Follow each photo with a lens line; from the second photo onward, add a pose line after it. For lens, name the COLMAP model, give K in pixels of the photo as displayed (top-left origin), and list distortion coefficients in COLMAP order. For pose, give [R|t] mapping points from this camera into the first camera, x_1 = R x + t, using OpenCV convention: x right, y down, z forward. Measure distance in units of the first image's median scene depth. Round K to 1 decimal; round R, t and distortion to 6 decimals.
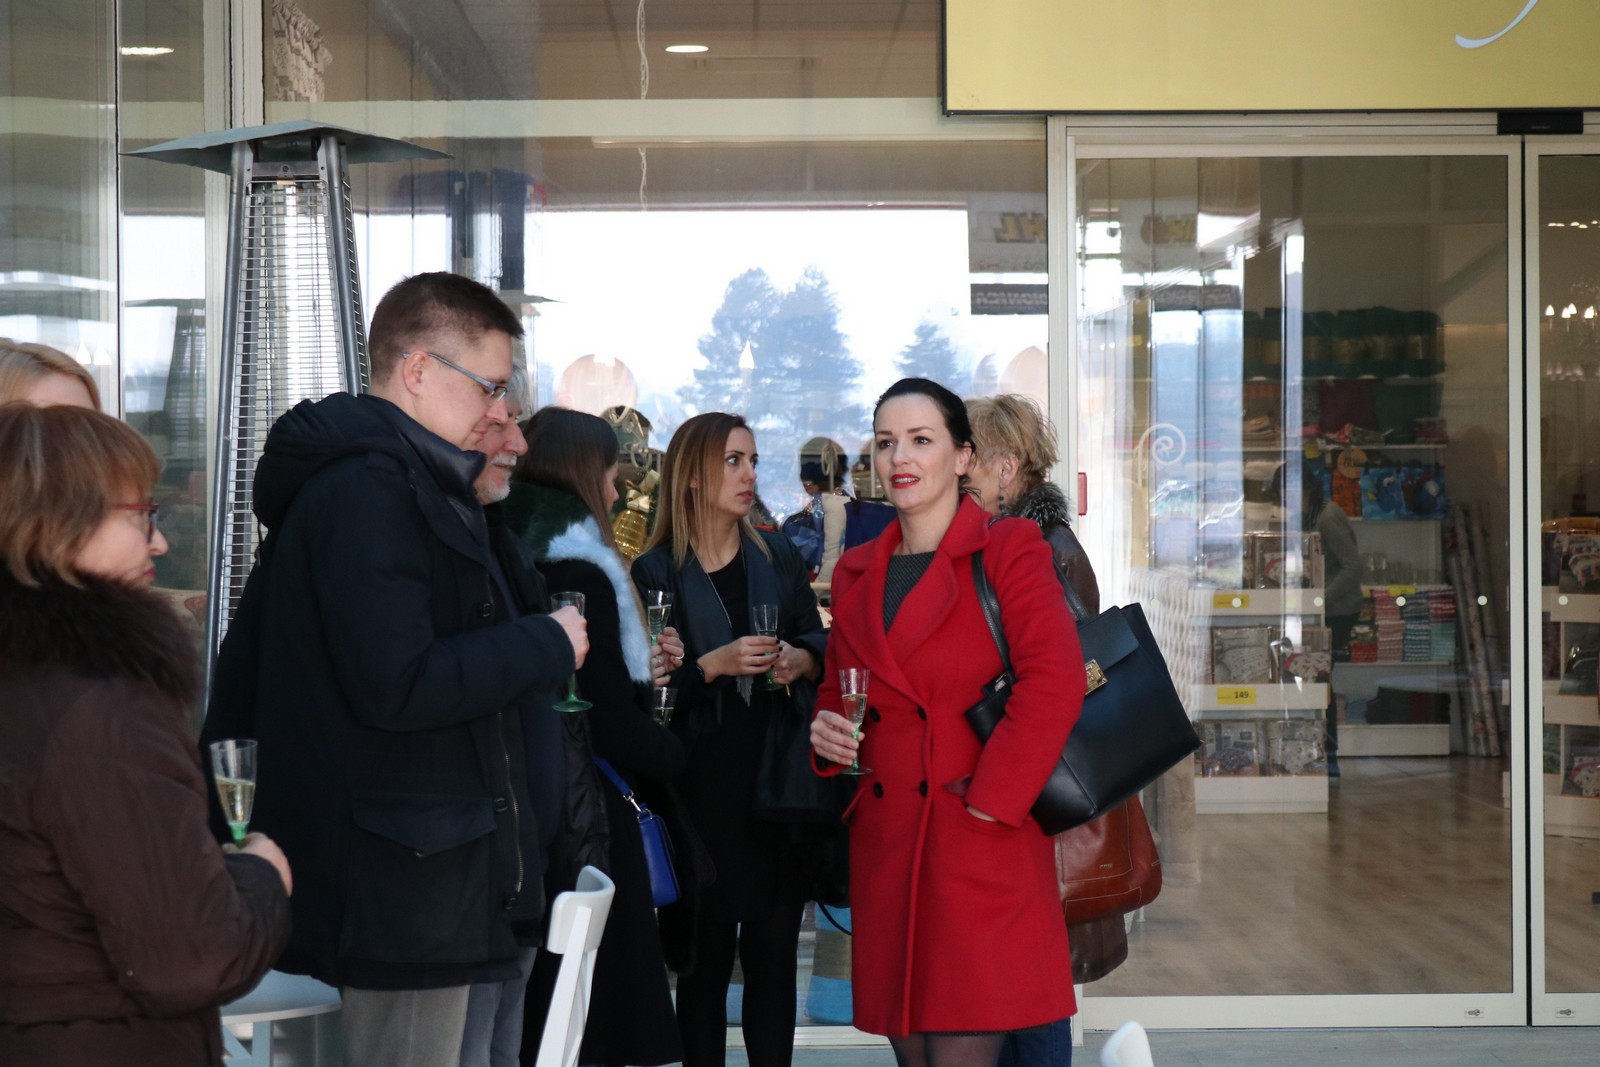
lens RADIAL K [[4109.9, 0, 800.0], [0, 4109.9, 533.5], [0, 0, 1]] dist [0.639644, -11.233577]
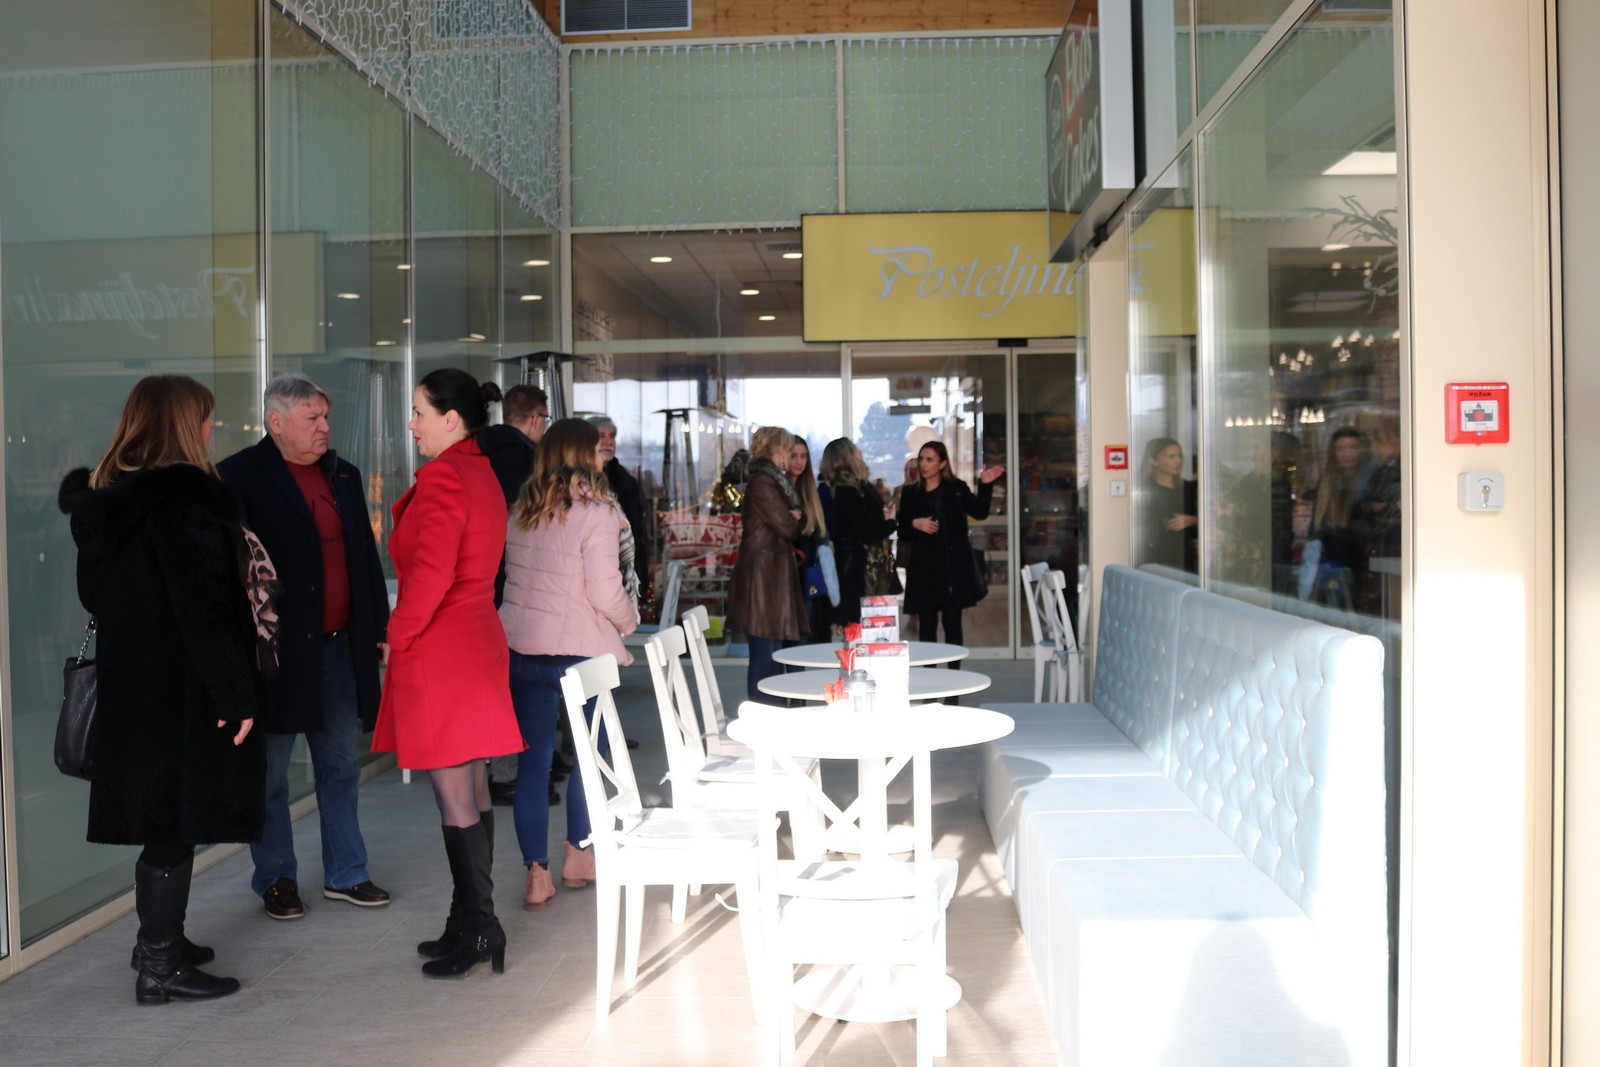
lens RADIAL K [[1683.1, 0, 800.0], [0, 1683.1, 533.5], [0, 0, 1]] dist [-0.008444, -1.058994]
pose [[0.997606, -0.004084, -0.069029, 0.069329], [0.005029, 0.999896, 0.013528, 0.010164], [0.068966, -0.013843, 0.997523, -0.108858]]
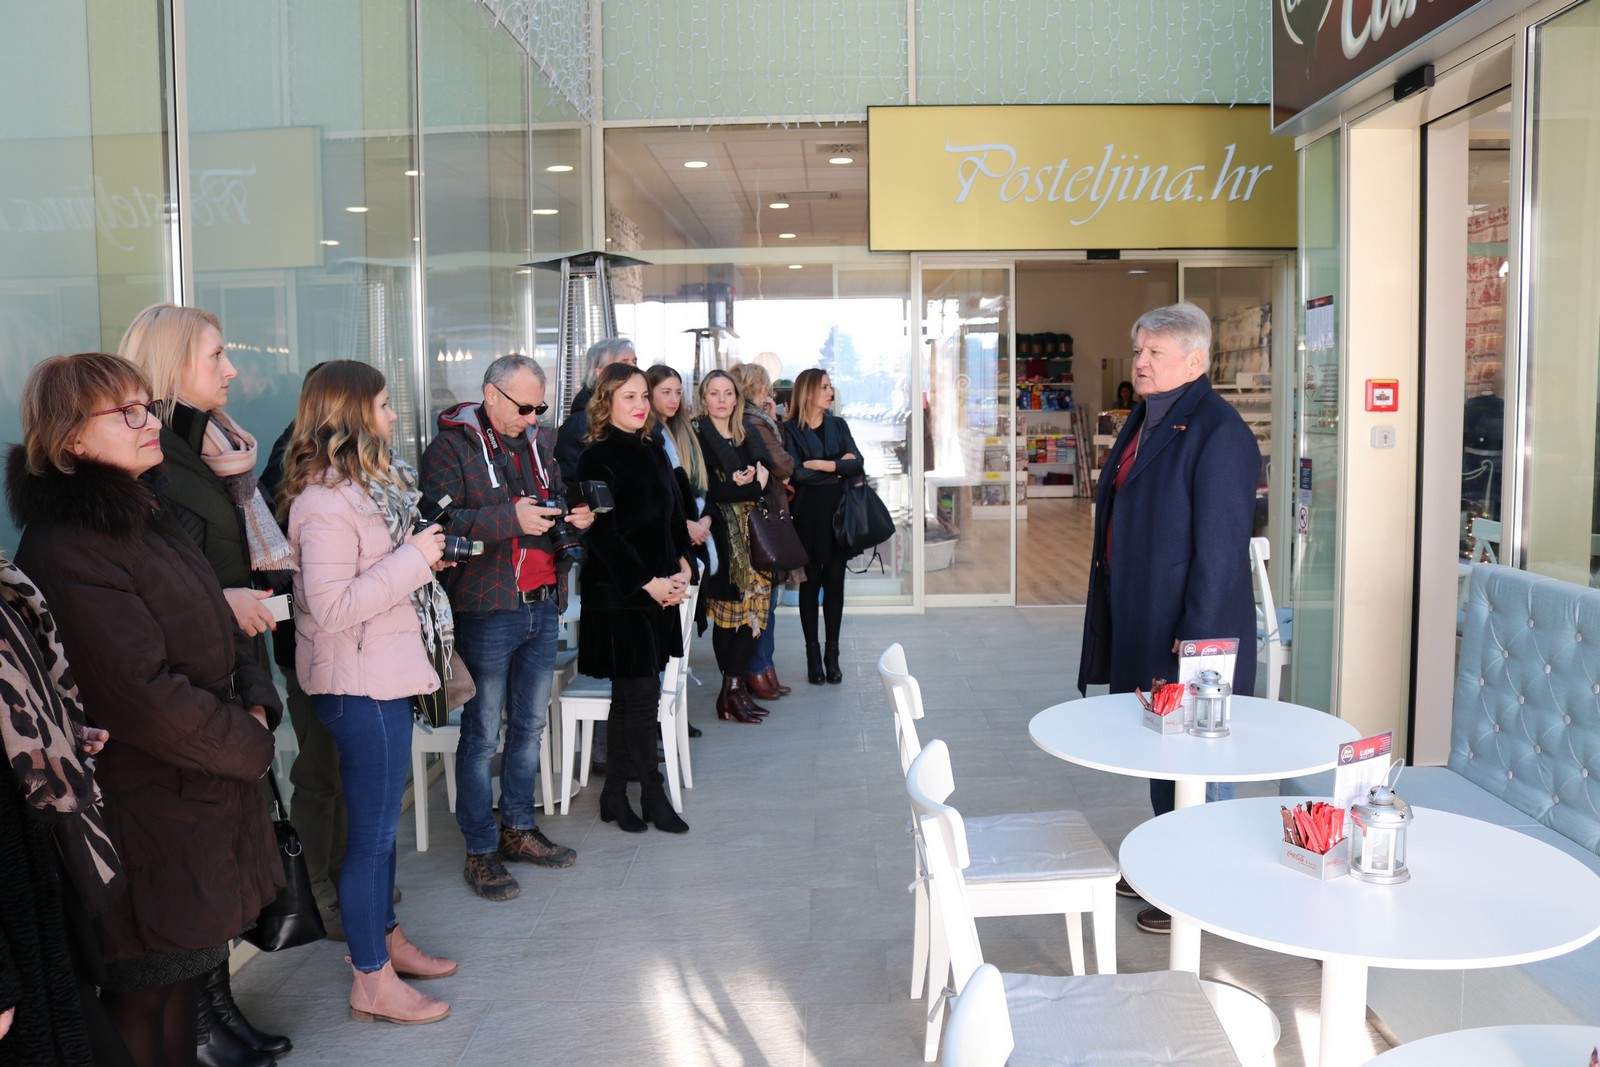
lens RADIAL K [[1425.0, 0, 800.0], [0, 1425.0, 533.5], [0, 0, 1]] dist [-0.122702, 0.008597]
pose [[0.999239, -0.002367, -0.038927, 0.015658], [0.005550, 0.996630, 0.081846, -0.000108], [0.038602, -0.082000, 0.995884, 0.069479]]
